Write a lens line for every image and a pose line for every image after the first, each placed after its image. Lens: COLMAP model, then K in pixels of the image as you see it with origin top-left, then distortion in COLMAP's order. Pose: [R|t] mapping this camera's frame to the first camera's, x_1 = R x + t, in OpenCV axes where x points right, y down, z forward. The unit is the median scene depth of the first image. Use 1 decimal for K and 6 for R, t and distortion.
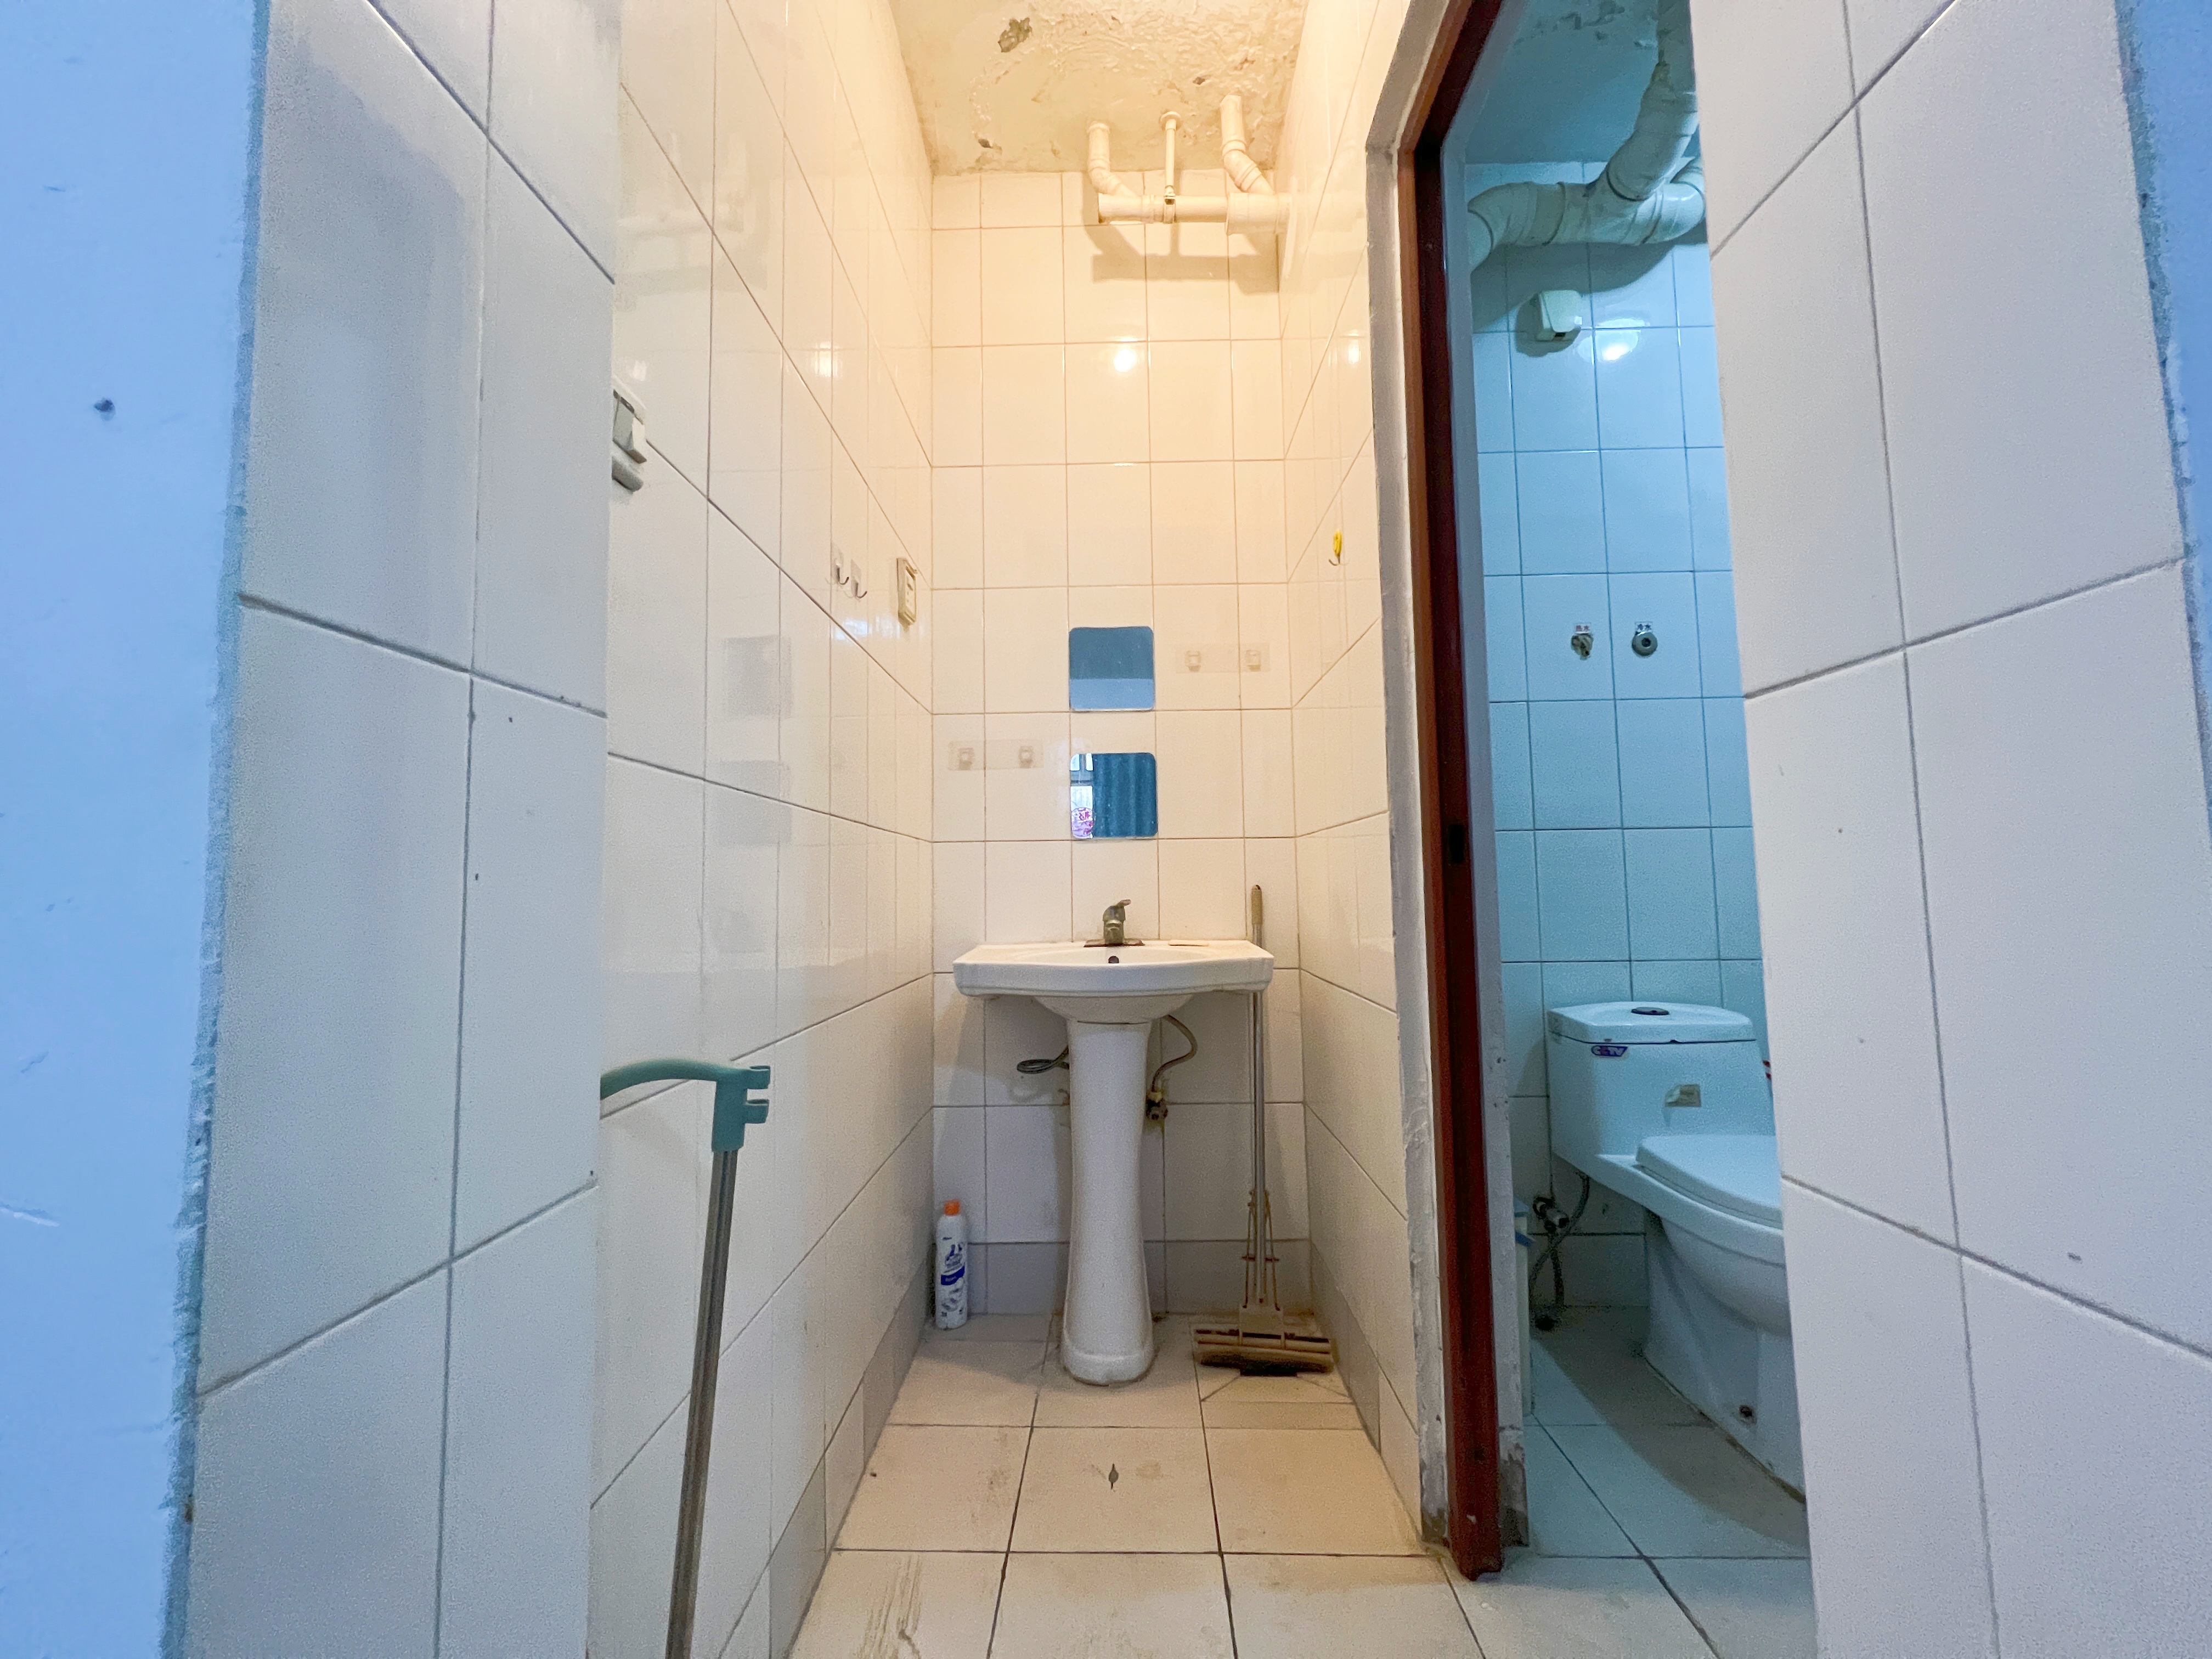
lens RADIAL K [[881.4, 0, 1103.0], [0, 881.4, 818.1], [0, 0, 1]] dist [0.001393, 0.000099]
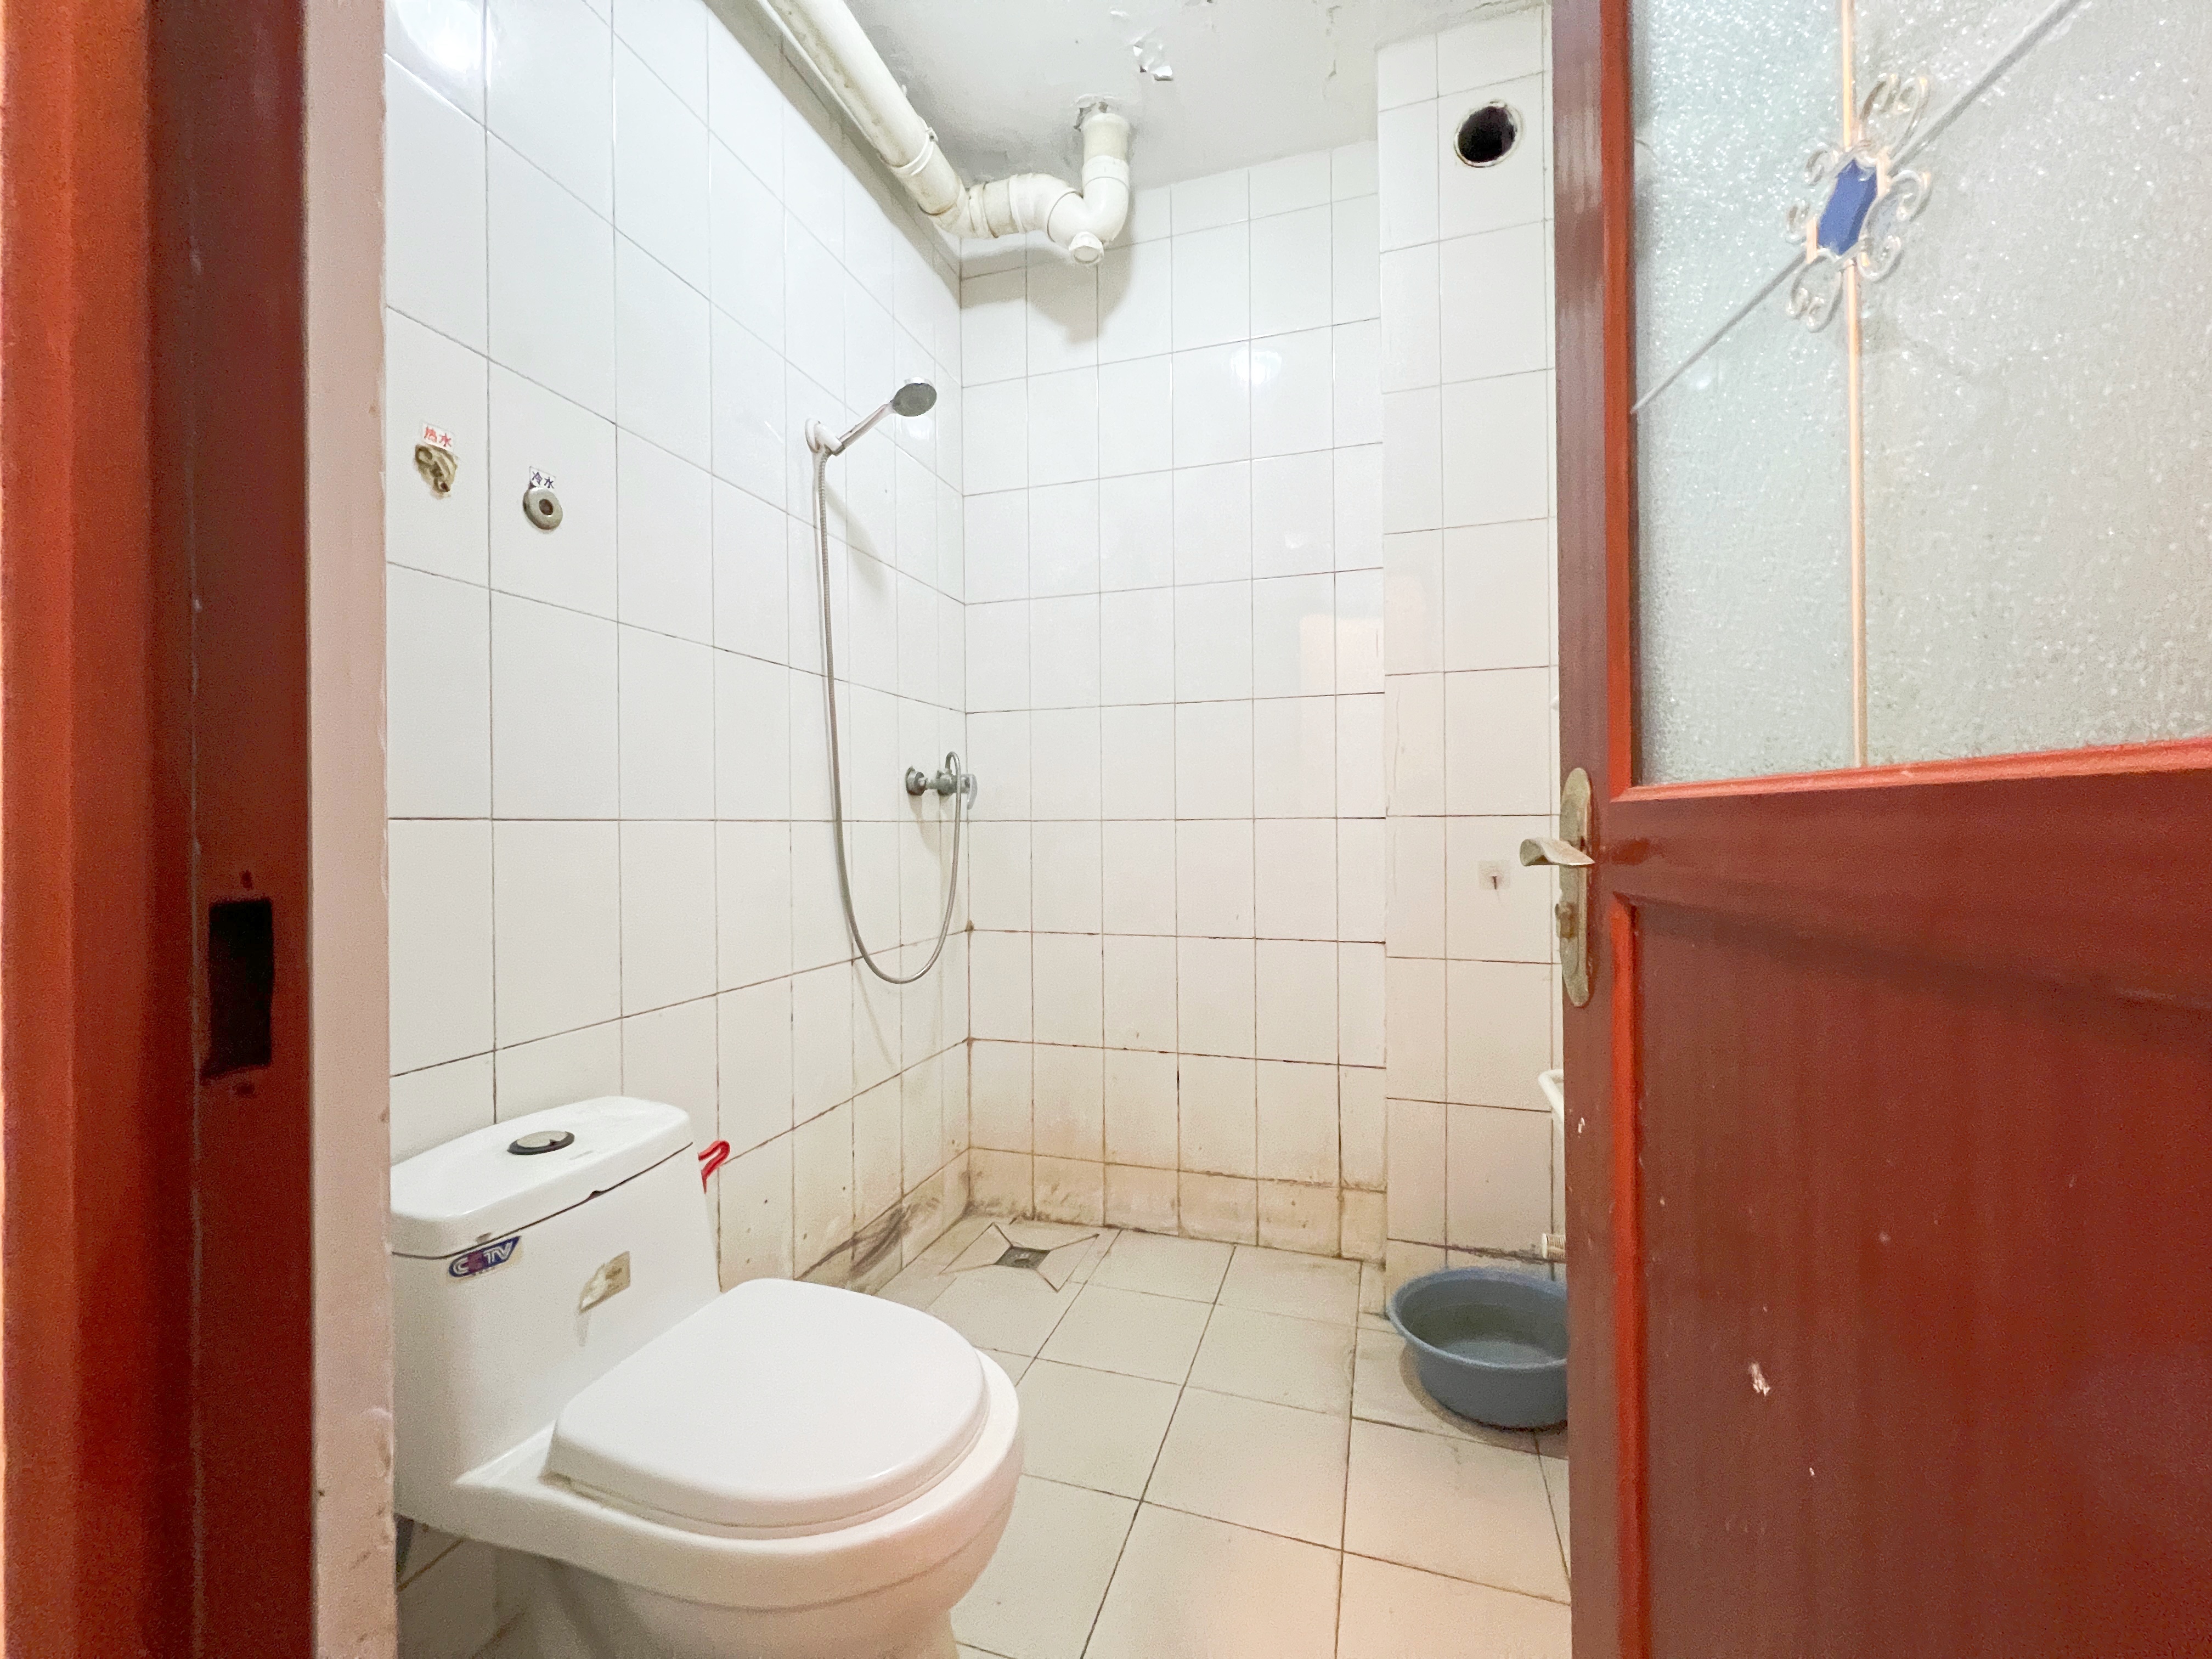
lens RADIAL K [[881.4, 0, 1106.2], [0, 881.4, 826.3], [0, 0, 1]] dist [0.001393, 0.000099]
pose [[0.281325, 0.018221, 0.959439, 0.176418], [-0.069409, 0.997587, 0.001407, -0.012572], [-0.957099, -0.066990, 0.281911, 0.521389]]
